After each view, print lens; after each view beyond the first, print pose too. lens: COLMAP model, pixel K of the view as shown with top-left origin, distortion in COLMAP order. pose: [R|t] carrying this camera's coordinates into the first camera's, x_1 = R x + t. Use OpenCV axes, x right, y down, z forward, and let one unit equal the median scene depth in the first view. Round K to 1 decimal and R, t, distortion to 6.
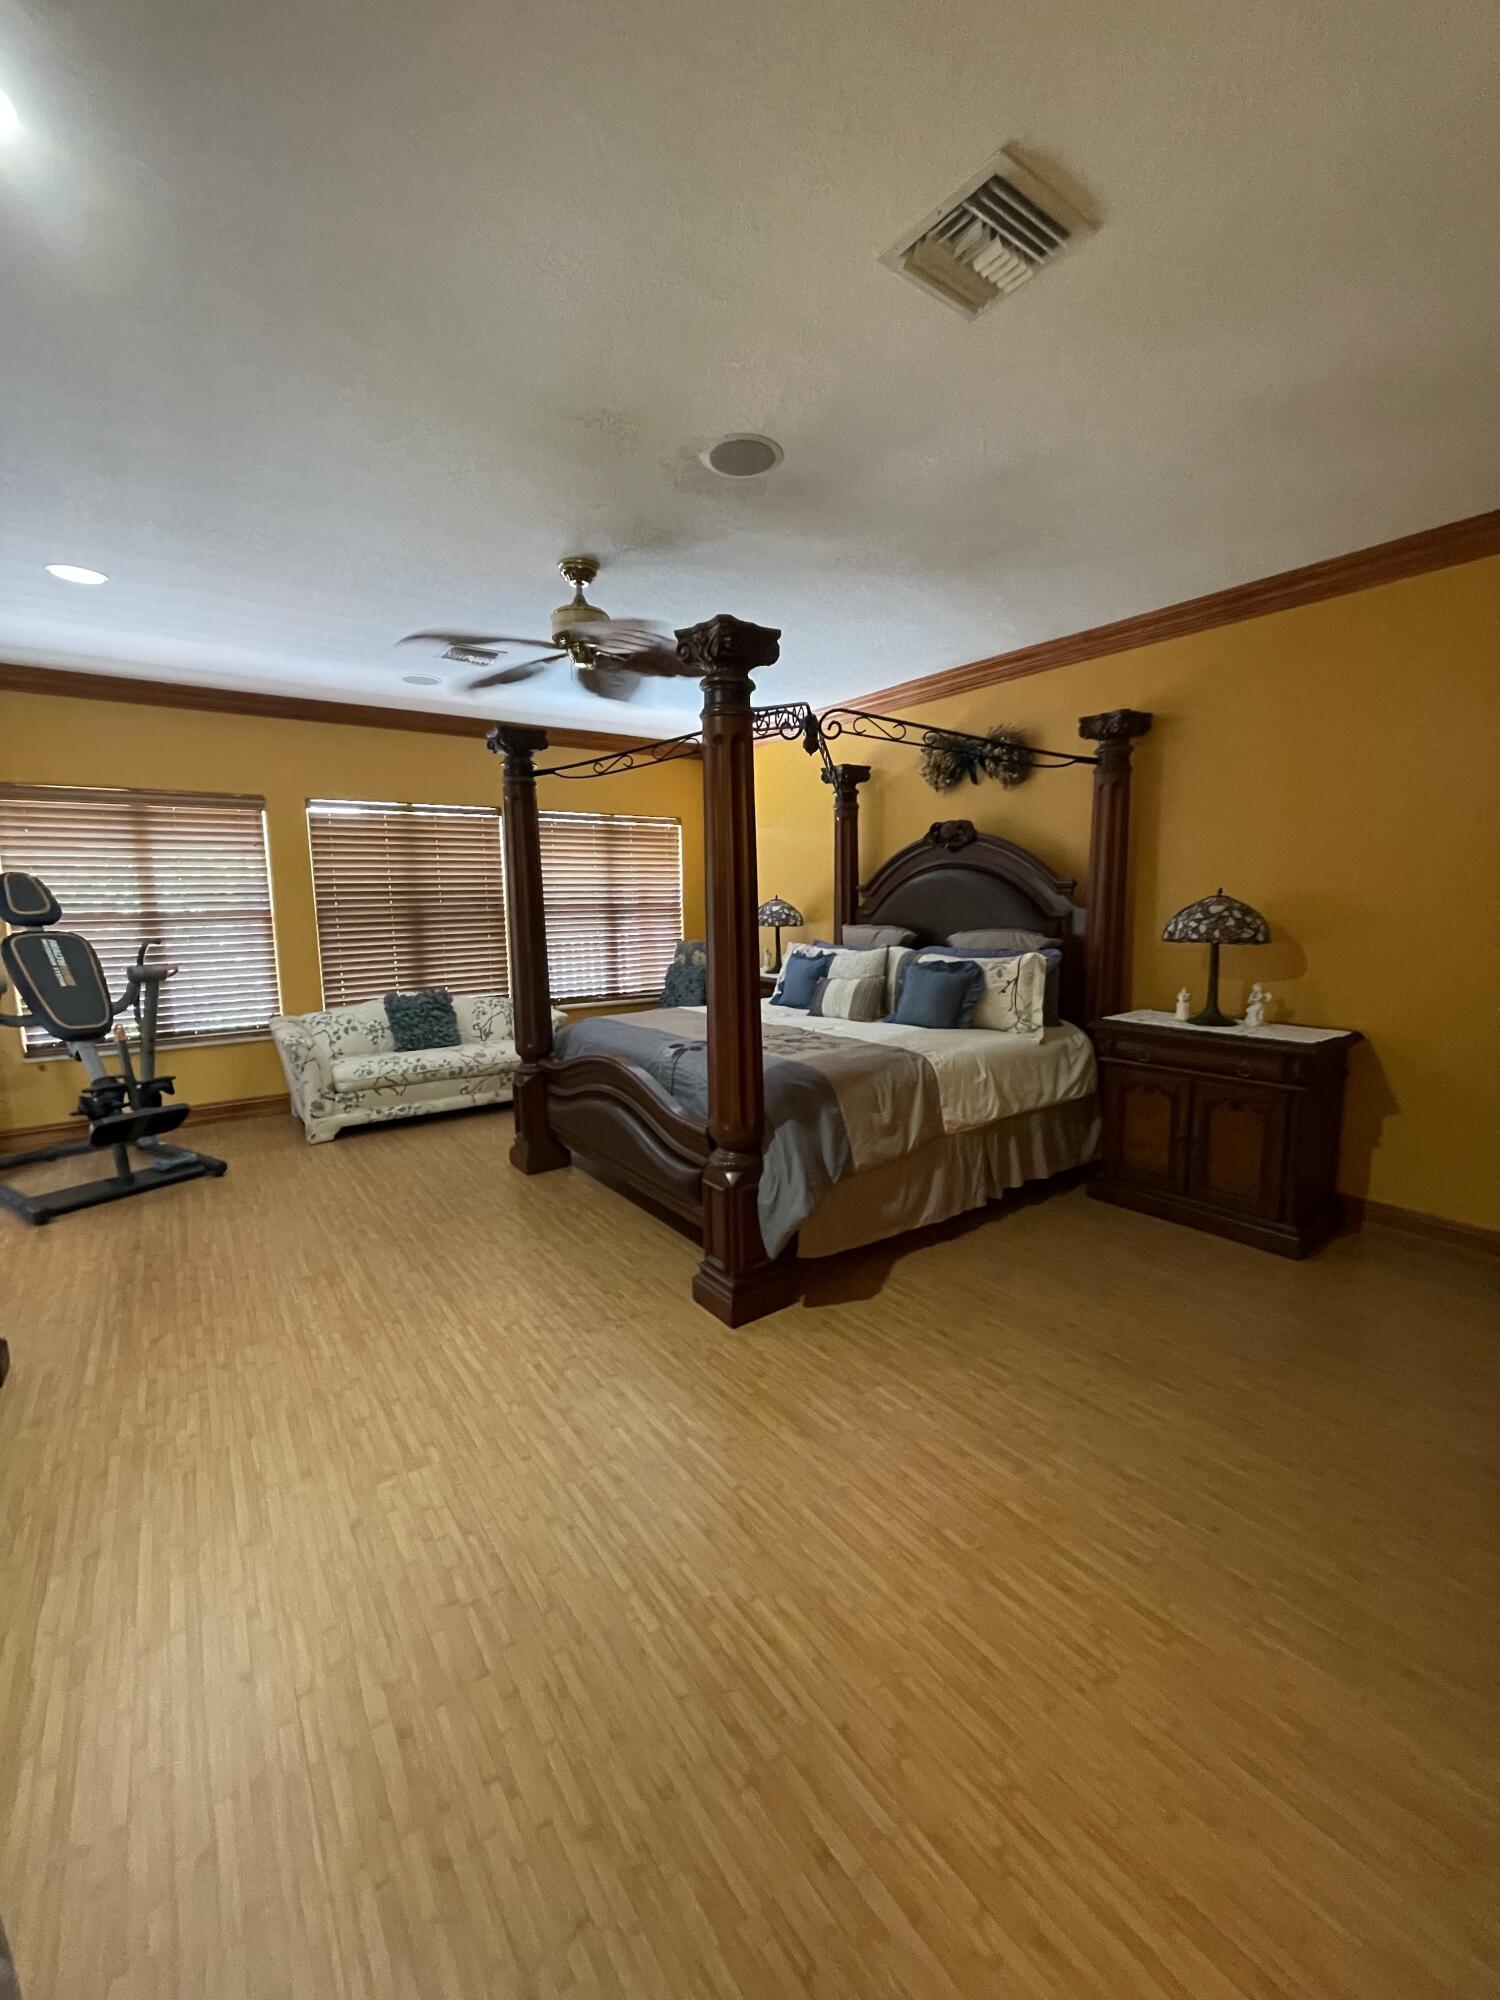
lens RADIAL K [[804.9, 0, 756.3], [0, 804.9, 999.9], [0, 0, 1]] dist [0.000821, 0.000300]
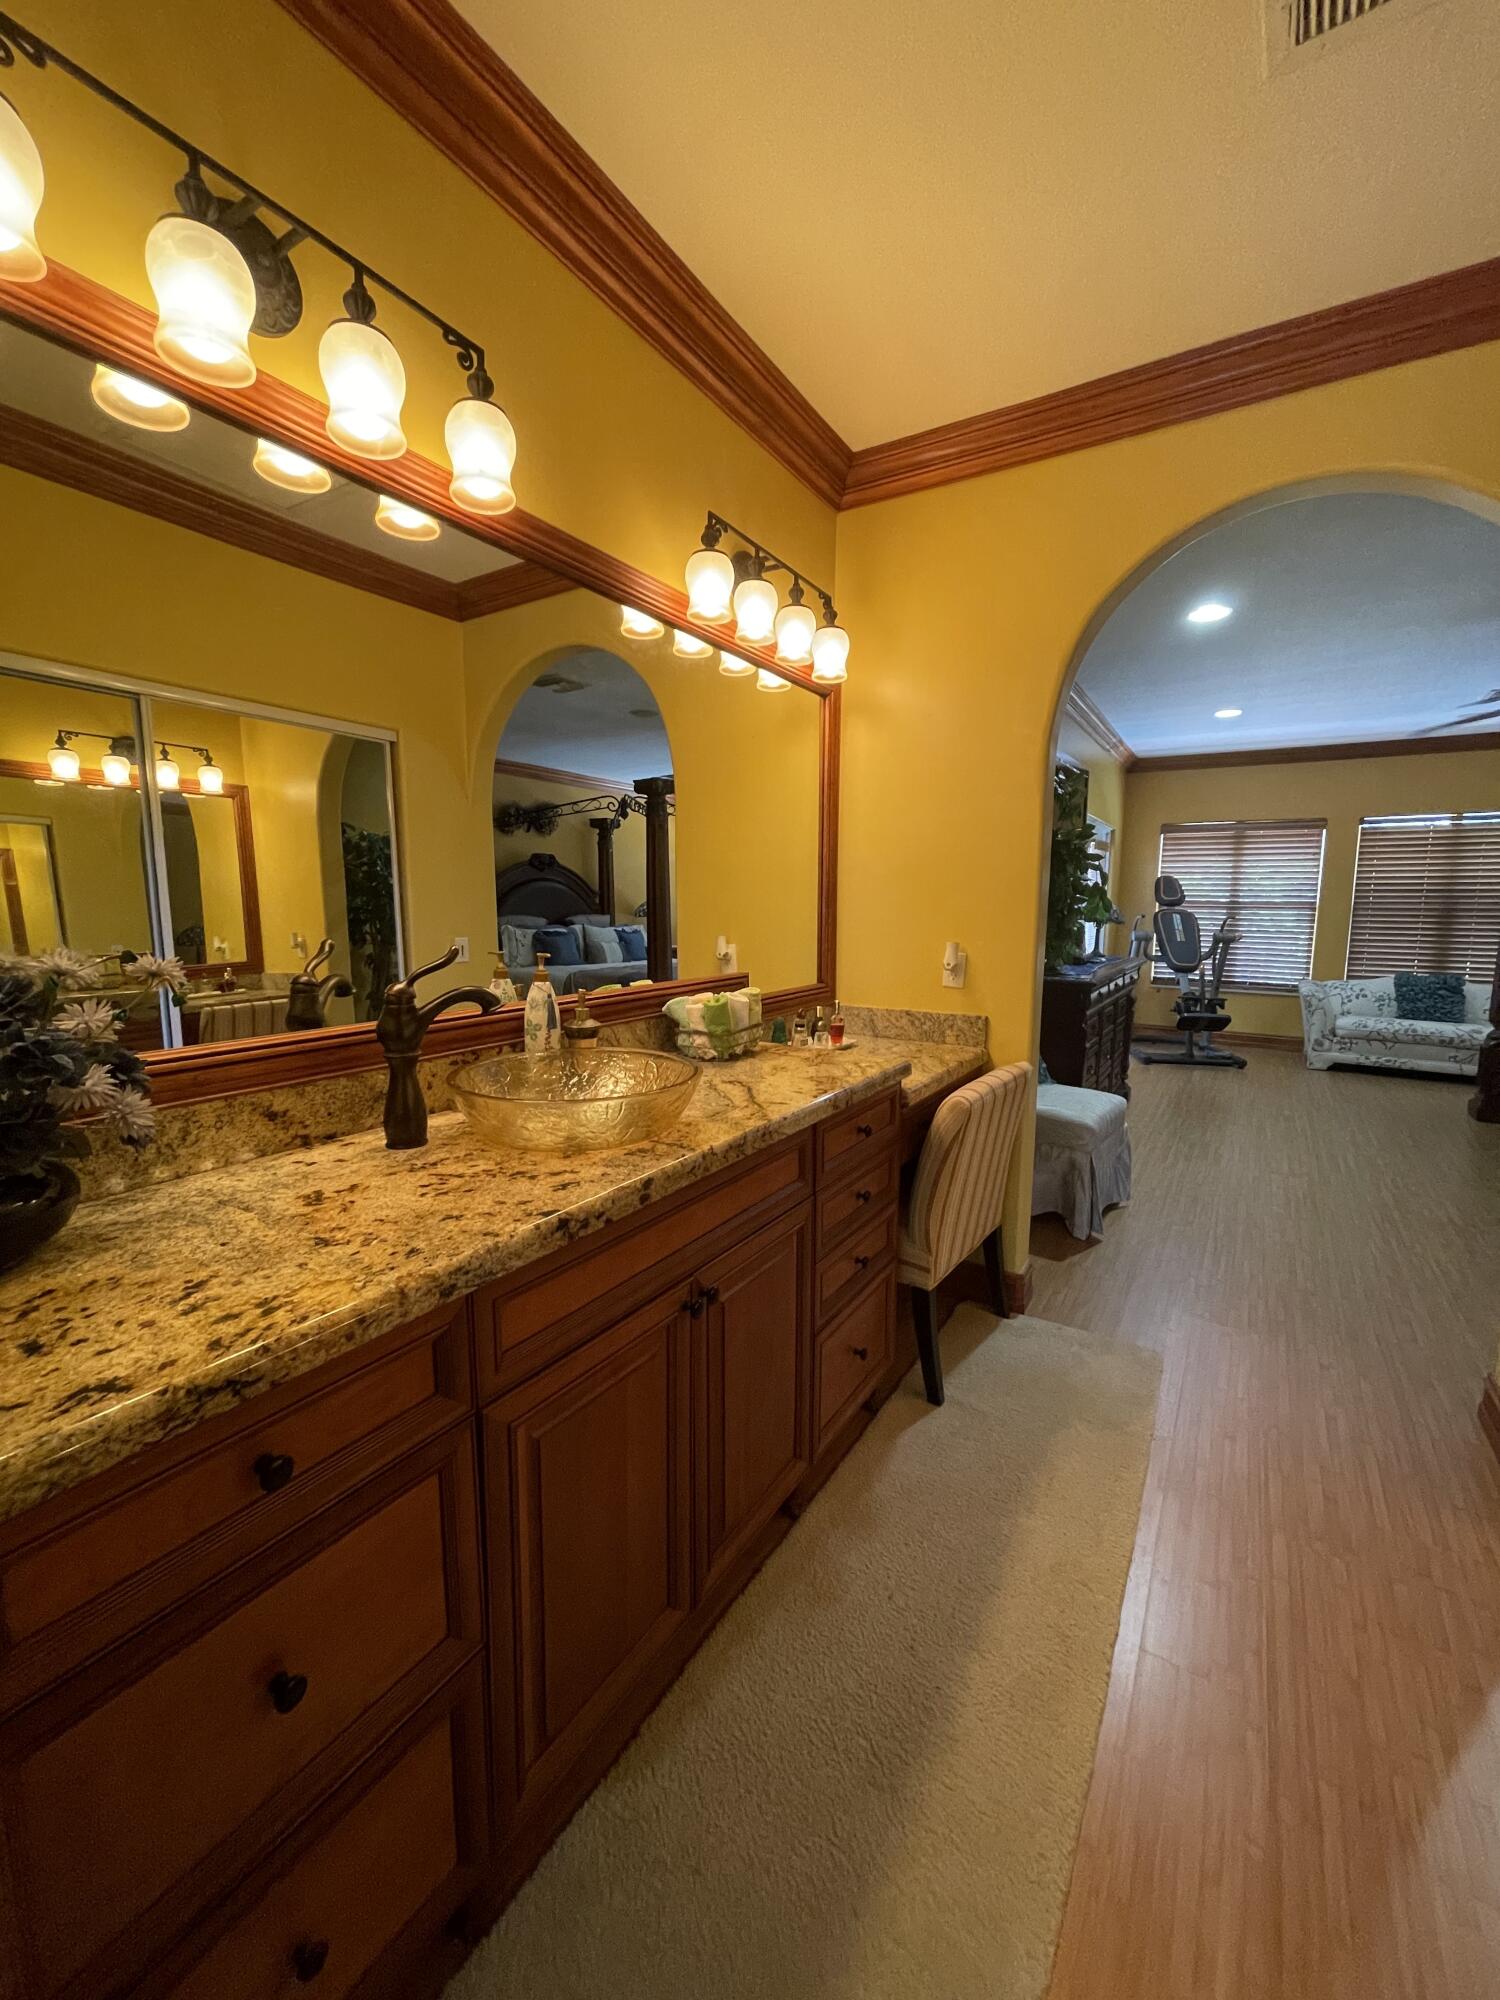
lens RADIAL K [[804.9, 0, 756.3], [0, 804.9, 999.9], [0, 0, 1]] dist [0.000821, 0.000300]
pose [[0.372685, 0.133158, -0.918355, 0.341134], [-0.138325, 0.986566, 0.086913, 0.069667], [0.917591, 0.094640, 0.386097, -0.409795]]
